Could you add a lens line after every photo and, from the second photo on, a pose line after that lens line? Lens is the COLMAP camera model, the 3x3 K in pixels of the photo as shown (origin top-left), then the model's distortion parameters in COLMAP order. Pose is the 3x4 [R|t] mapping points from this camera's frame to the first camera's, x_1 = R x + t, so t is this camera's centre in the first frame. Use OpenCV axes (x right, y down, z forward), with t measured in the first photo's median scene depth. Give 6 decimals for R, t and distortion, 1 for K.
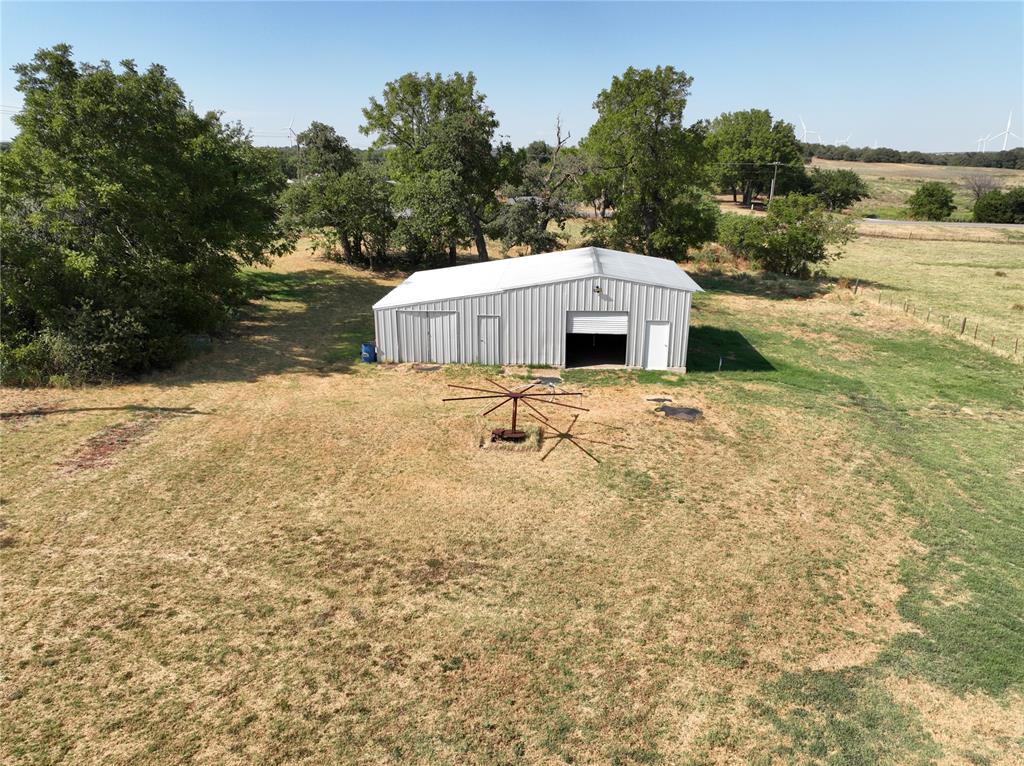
lens RADIAL K [[718.1, 0, 512.0], [0, 718.1, 383.0], [0, 0, 1]] dist [0.001081, 0.014851]
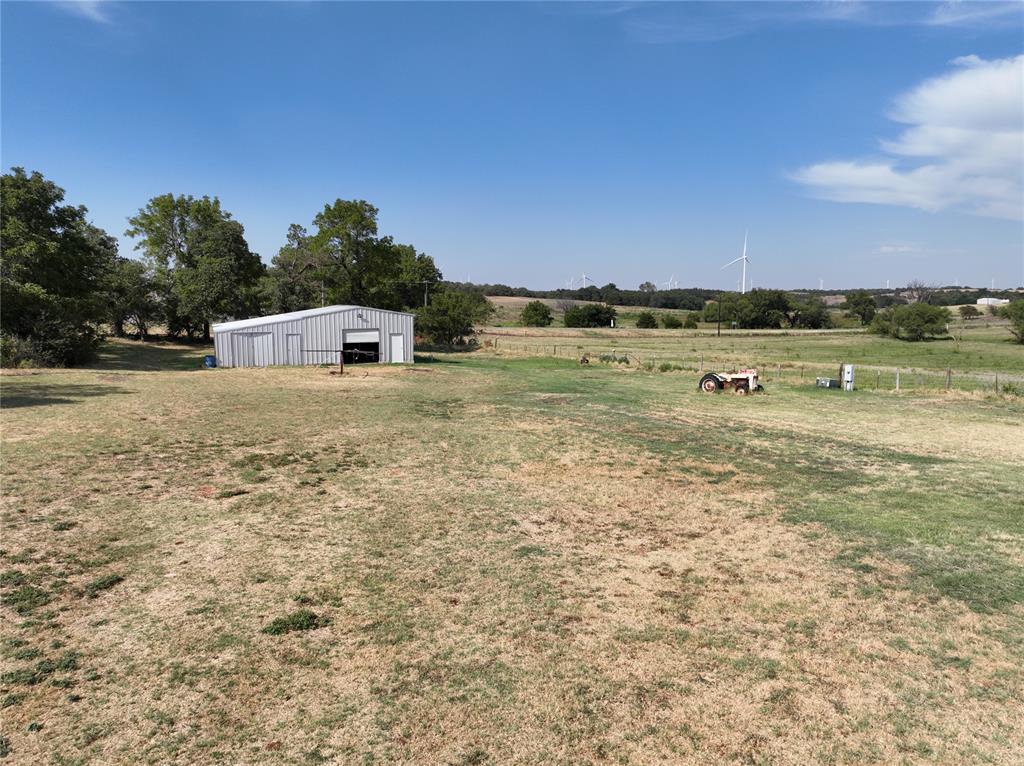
lens RADIAL K [[718.1, 0, 512.0], [0, 718.1, 383.0], [0, 0, 1]] dist [0.001081, 0.014851]
pose [[0.889632, -0.056249, 0.453201, -0.204871], [0.138636, 0.978817, -0.150657, 0.199535], [-0.435127, 0.196859, 0.878585, -0.372252]]
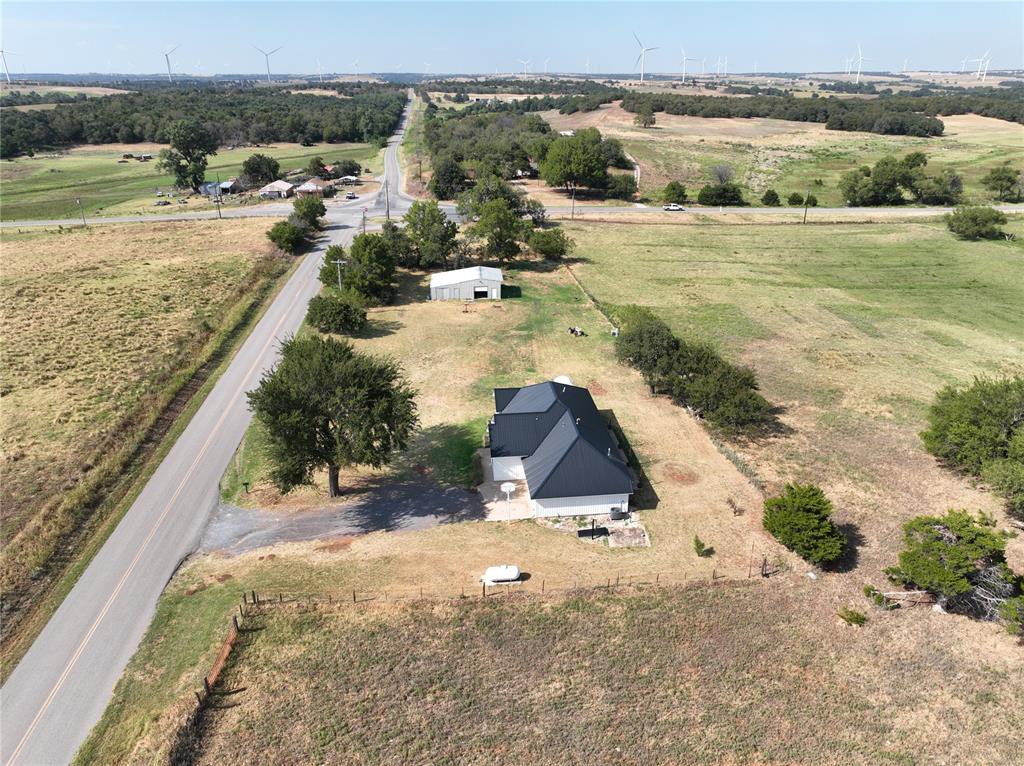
lens RADIAL K [[718.1, 0, 512.0], [0, 718.1, 383.0], [0, 0, 1]] dist [0.001081, 0.014851]
pose [[0.989980, -0.059380, 0.128118, -0.184234], [0.046111, 0.993491, 0.104157, 0.027123], [-0.133469, -0.097205, 0.986274, -2.169431]]
